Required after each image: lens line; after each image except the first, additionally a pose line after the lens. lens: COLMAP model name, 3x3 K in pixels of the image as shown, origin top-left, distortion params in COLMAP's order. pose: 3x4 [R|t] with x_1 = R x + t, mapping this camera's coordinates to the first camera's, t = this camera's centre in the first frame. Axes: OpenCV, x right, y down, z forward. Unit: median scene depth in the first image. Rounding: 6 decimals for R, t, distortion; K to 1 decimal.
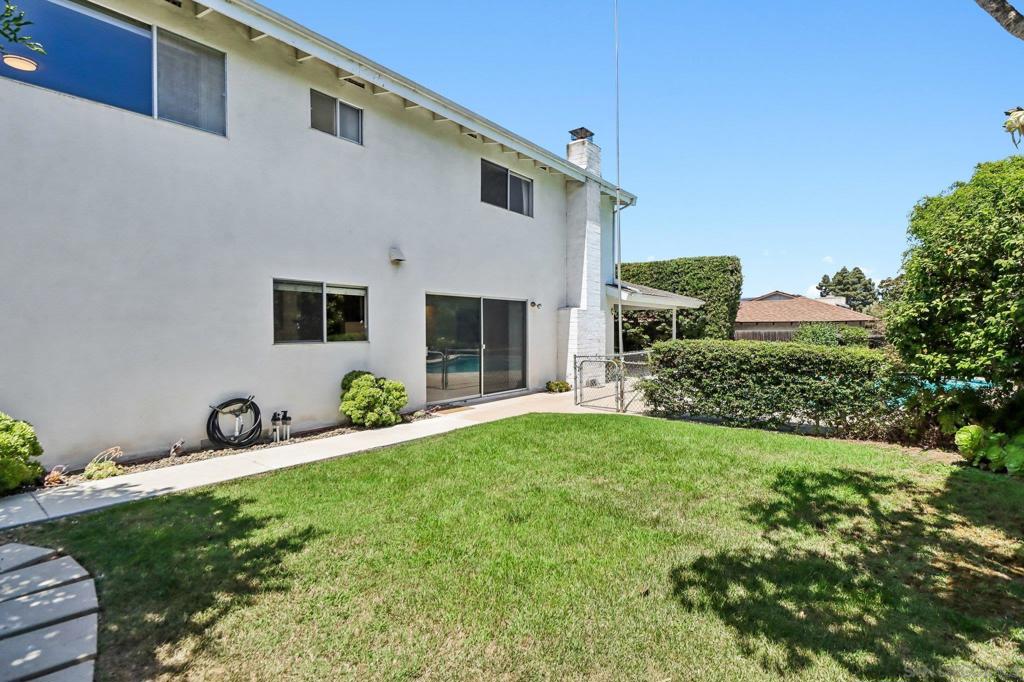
lens RADIAL K [[480.9, 0, 508.6], [0, 480.9, 337.1], [0, 0, 1]] dist [-0.012359, -0.002004]
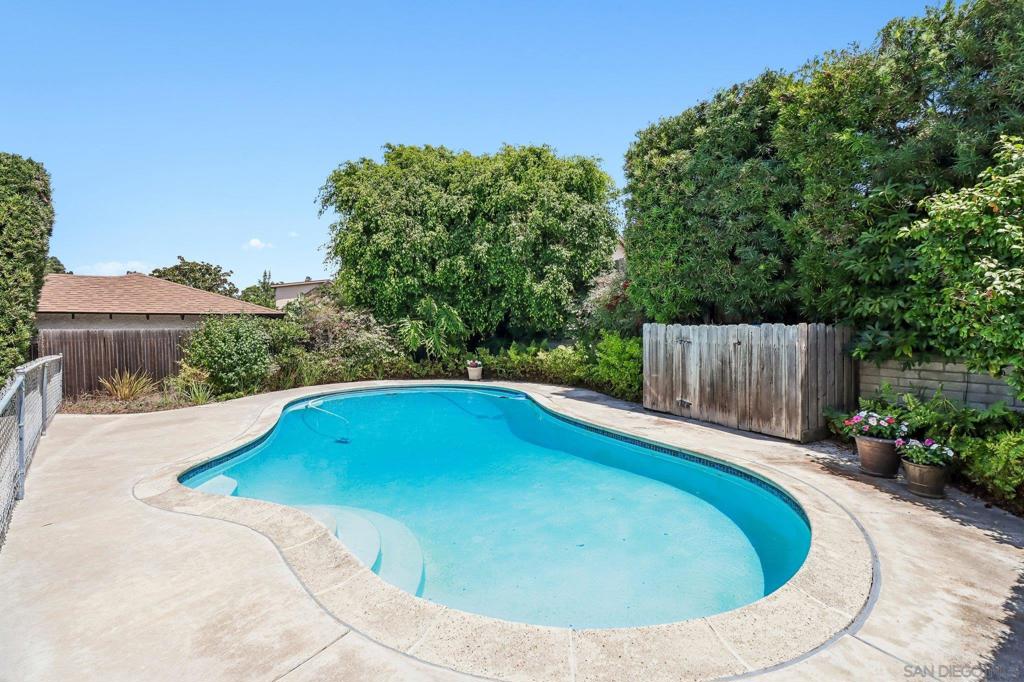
lens RADIAL K [[480.9, 0, 510.4], [0, 480.9, 334.4], [0, 0, 1]] dist [-0.012359, -0.002004]
pose [[0.162088, -0.014423, 0.986671, 0.219472], [0.021317, 0.999711, 0.011112, -0.011258], [-0.986546, 0.019232, 0.162349, 1.127926]]
